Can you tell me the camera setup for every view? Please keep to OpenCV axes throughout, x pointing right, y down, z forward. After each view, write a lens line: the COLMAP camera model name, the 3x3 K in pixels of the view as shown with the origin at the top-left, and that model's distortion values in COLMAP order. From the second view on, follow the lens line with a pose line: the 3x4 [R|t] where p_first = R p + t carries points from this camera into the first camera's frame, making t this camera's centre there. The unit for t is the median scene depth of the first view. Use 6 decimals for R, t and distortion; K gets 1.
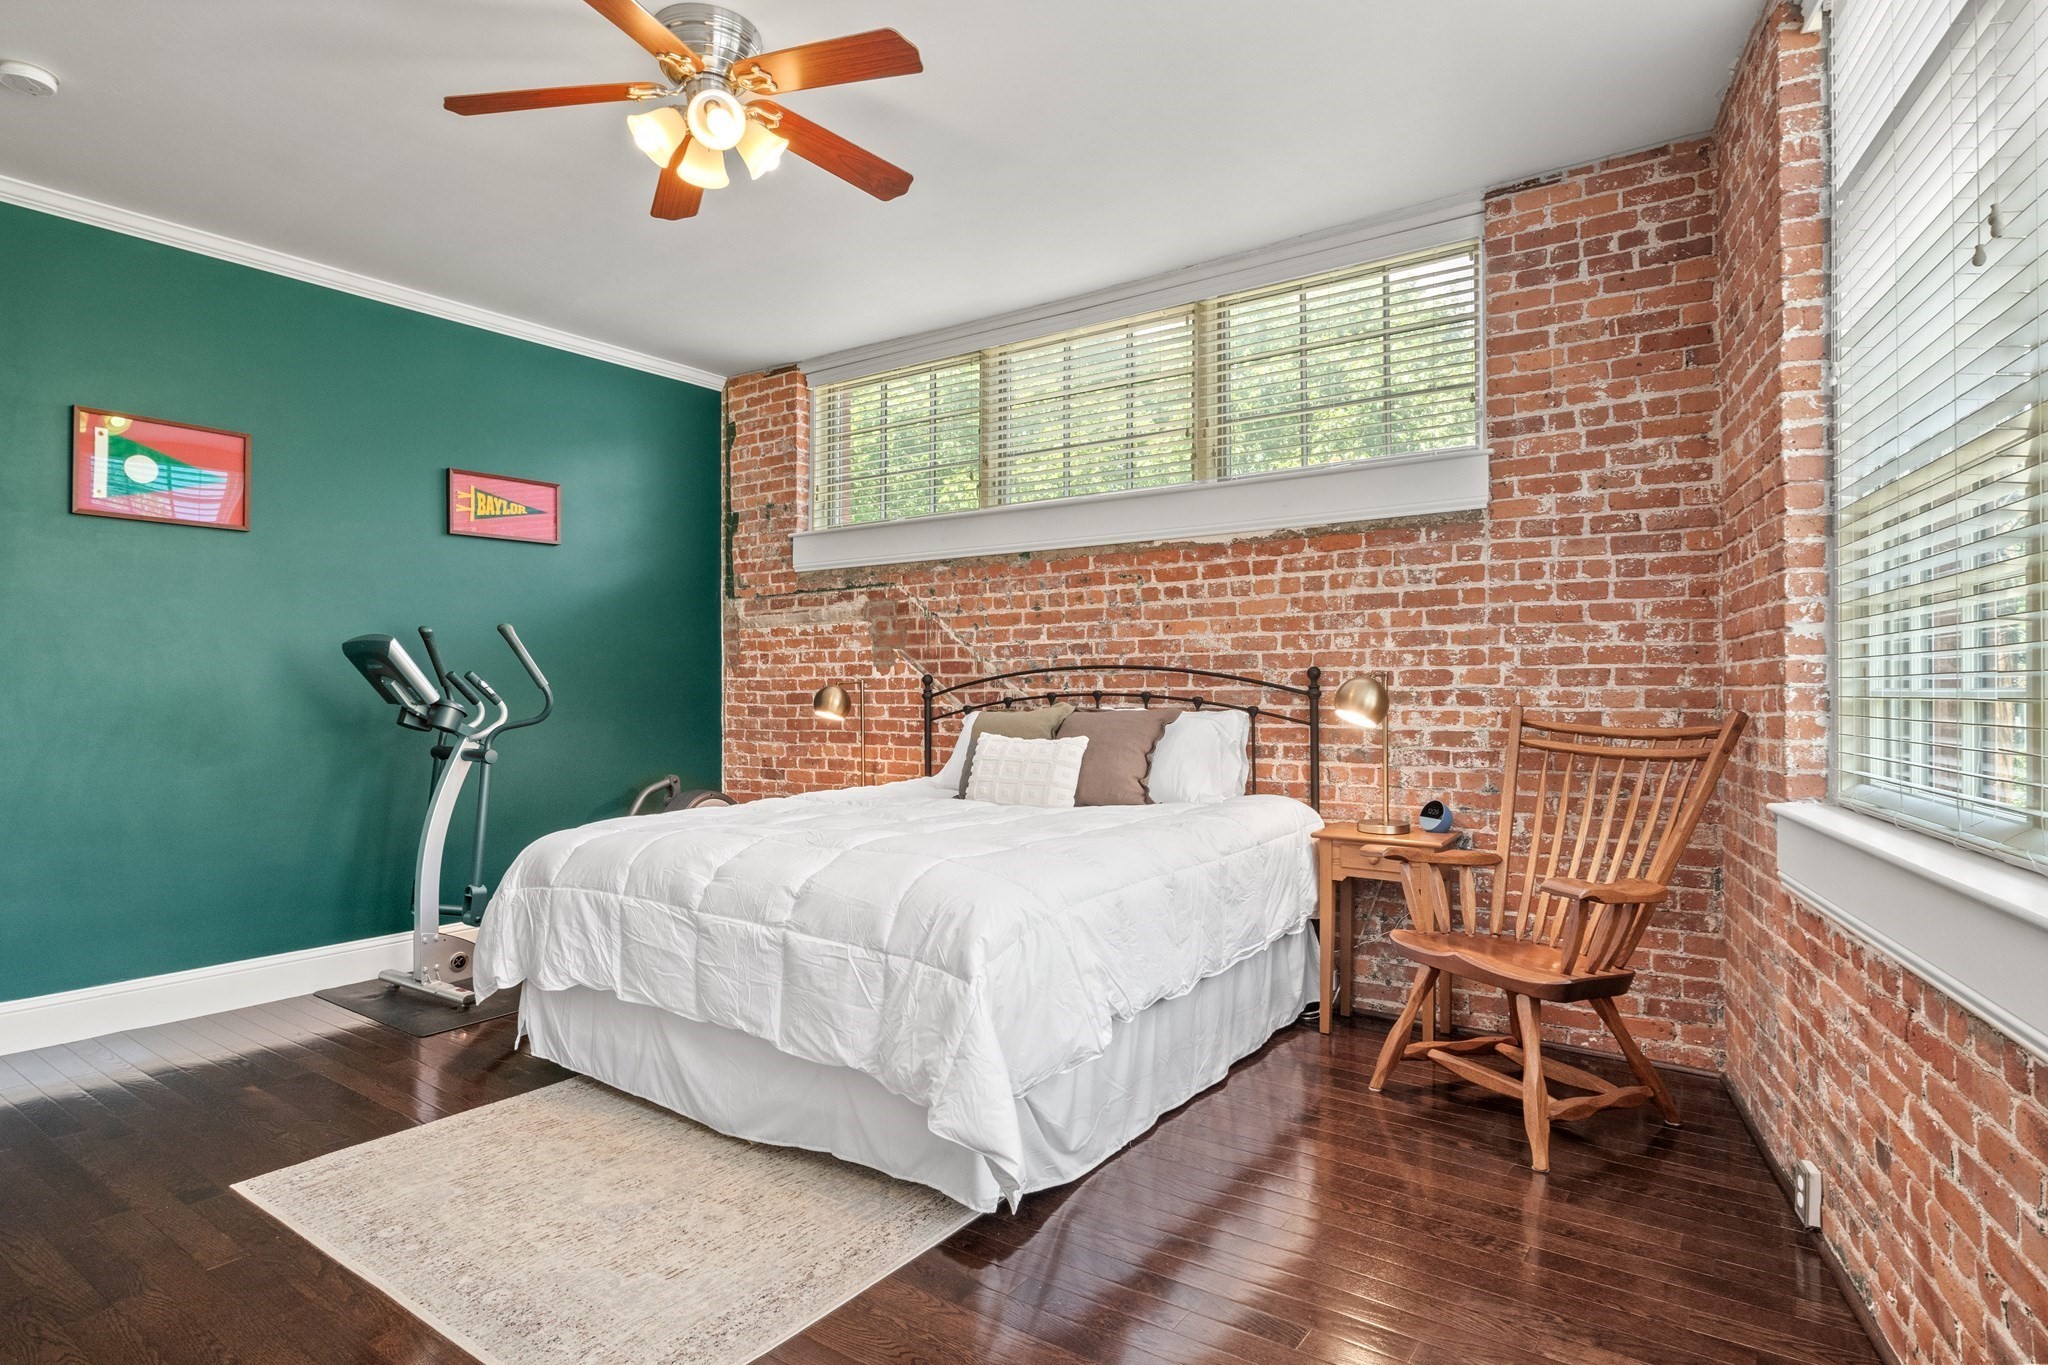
lens RADIAL K [[1086.5, 0, 1024.0], [0, 1086.5, 682.5], [0, 0, 1]] dist [-0.010717, 0.000325]
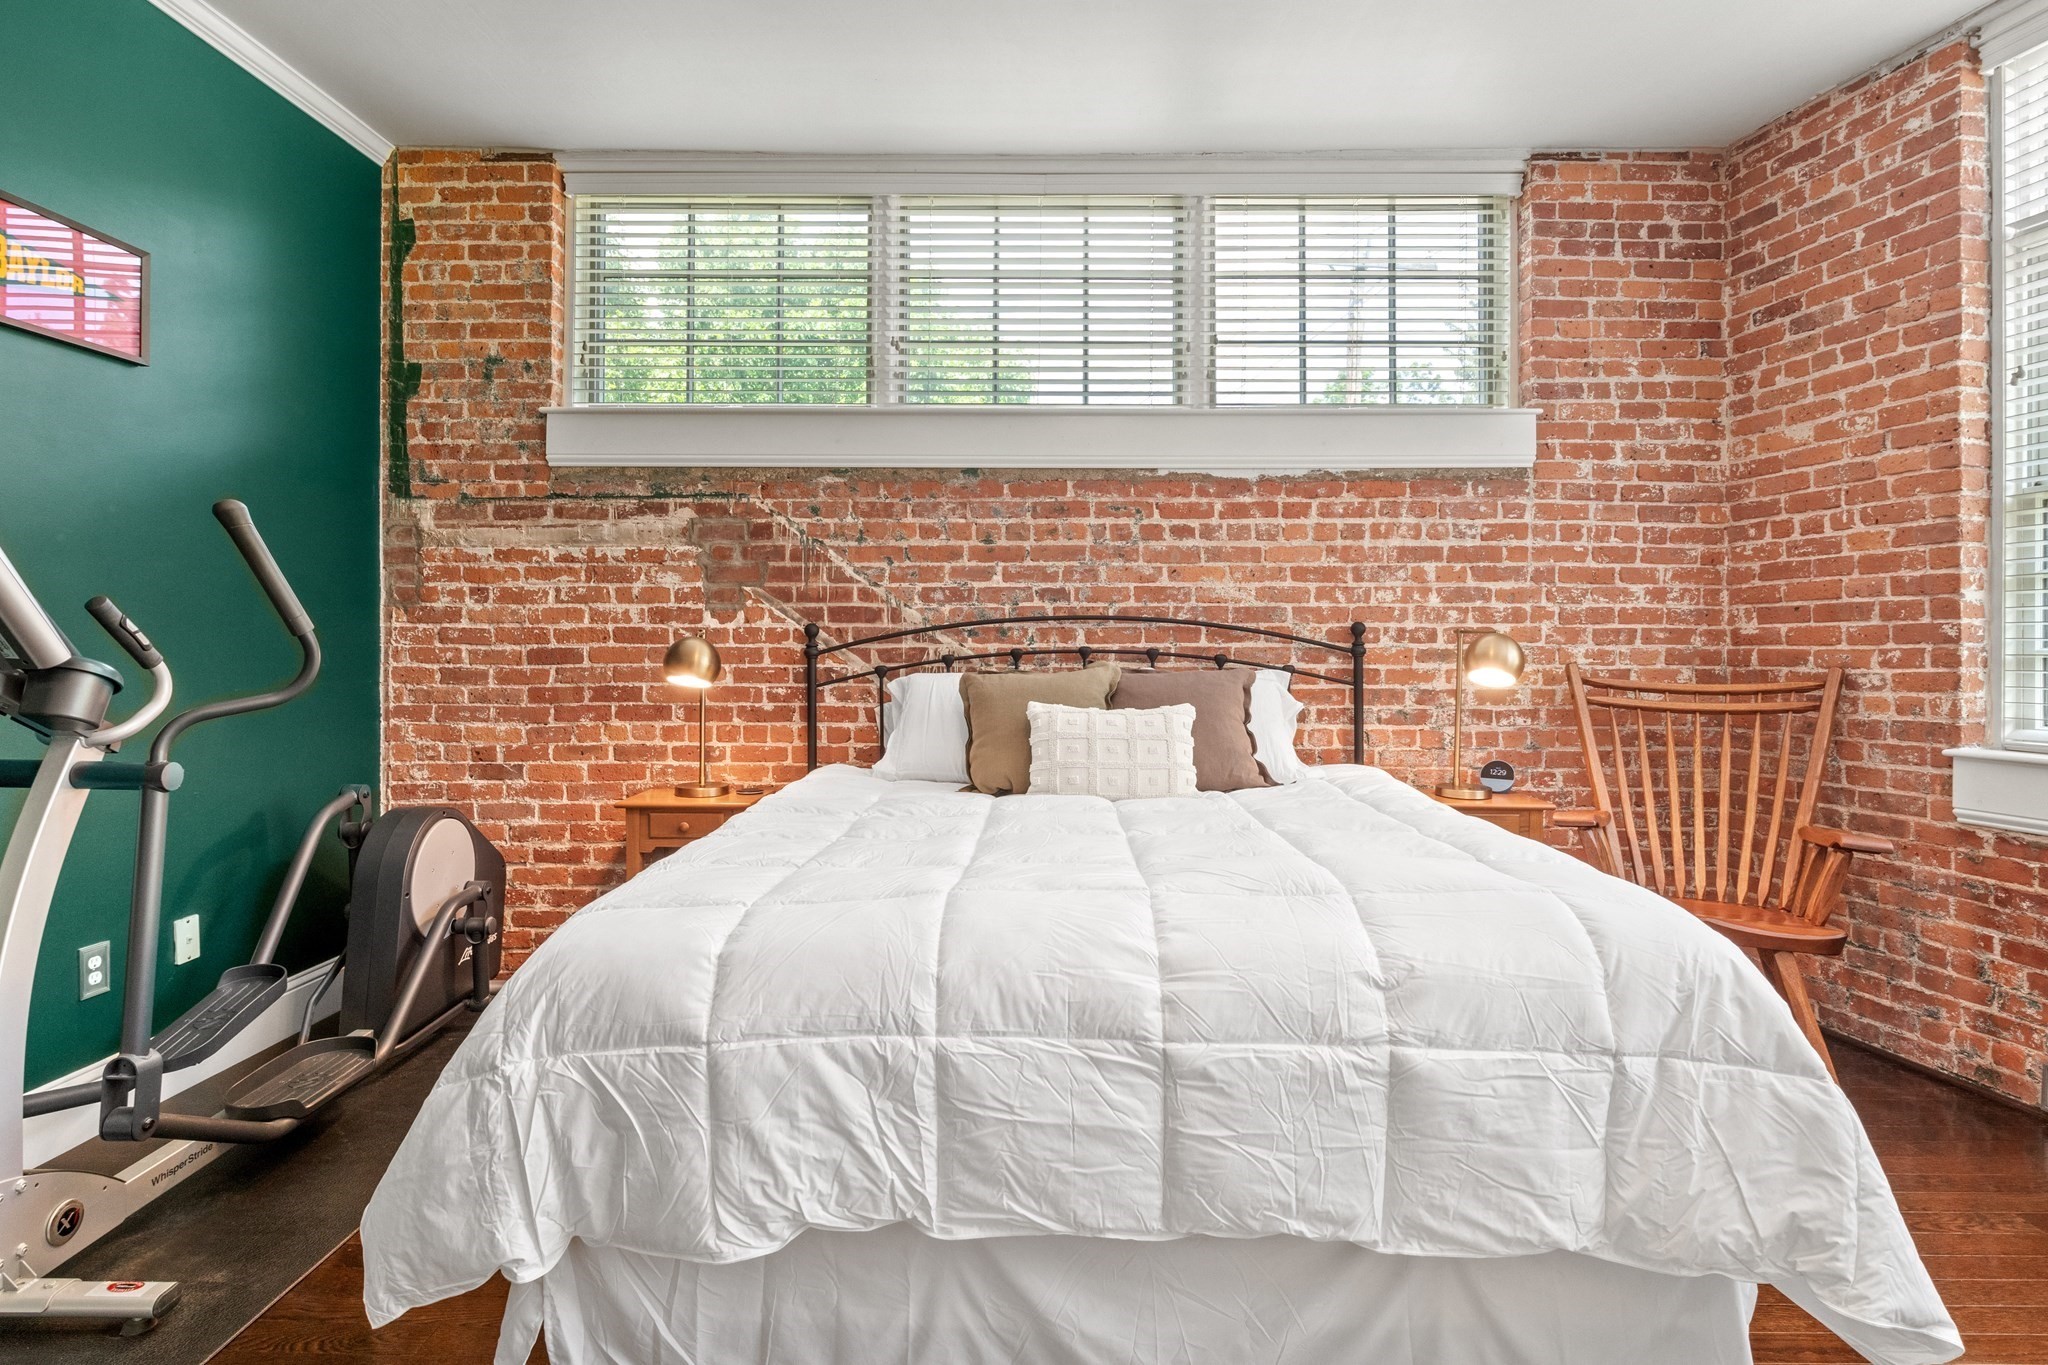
lens RADIAL K [[1053.5, 0, 1037.5], [0, 1053.5, 647.6], [0, 0, 1]] dist [-0.010495, 0.002225]
pose [[0.820728, 0.005174, 0.571296, -0.428545], [-0.008674, 0.999957, 0.003406, 0.006010], [-0.571254, -0.007751, 0.820737, 0.389229]]
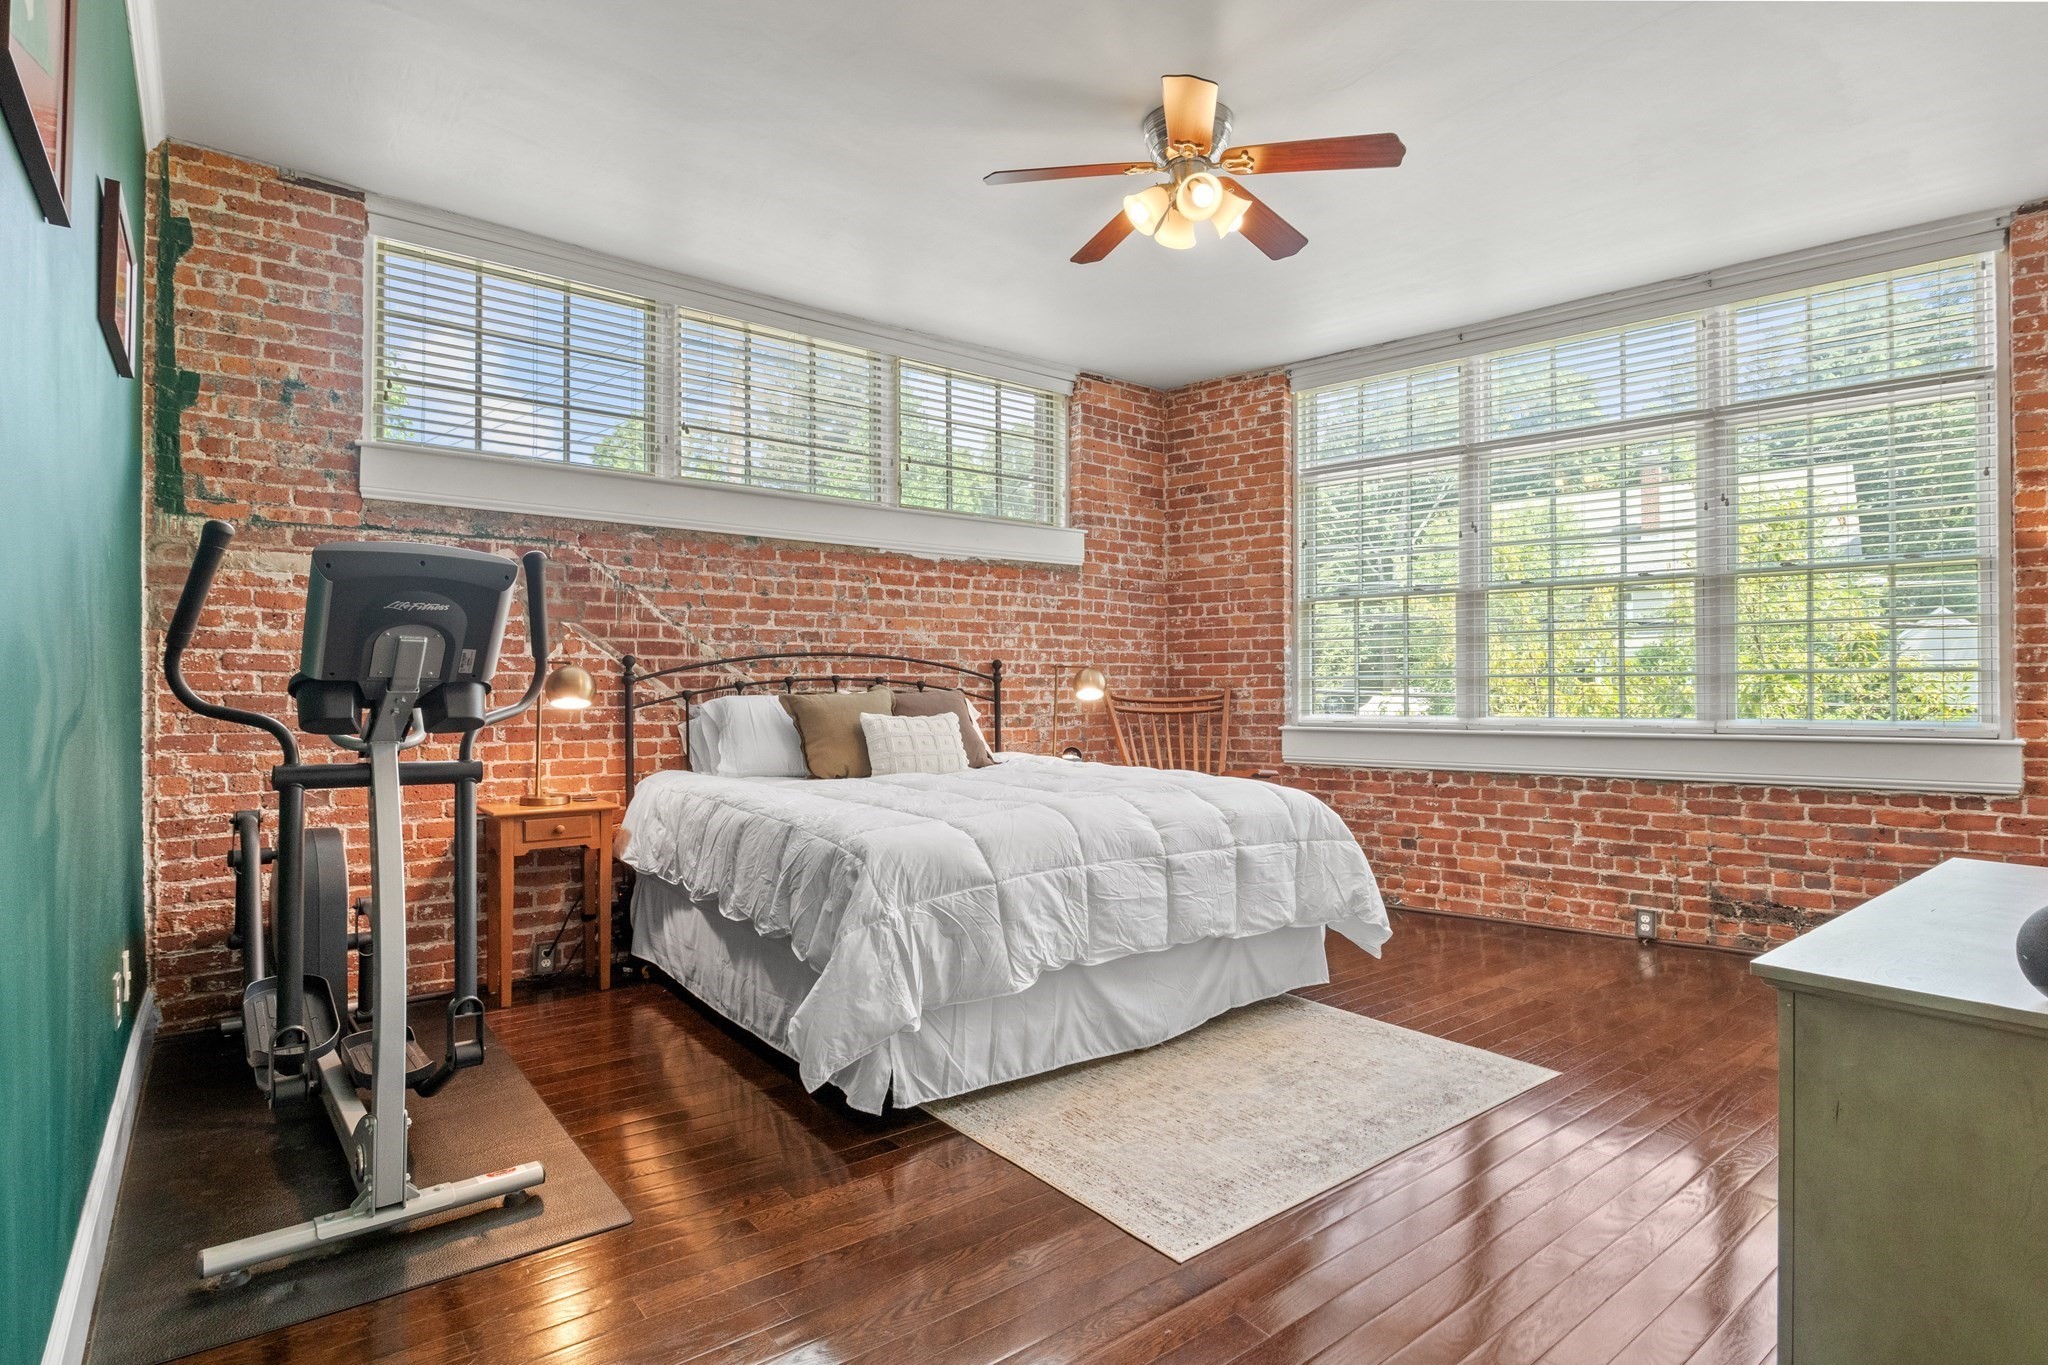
lens RADIAL K [[1032.9, 0, 1031.2], [0, 1032.9, 677.3], [0, 0, 1]] dist [-0.002646, 0.000067]
pose [[0.282062, 0.012051, 0.959320, -0.917646], [-0.004954, 0.999926, -0.011105, 0.020828], [-0.959383, -0.001620, 0.282101, 0.536068]]
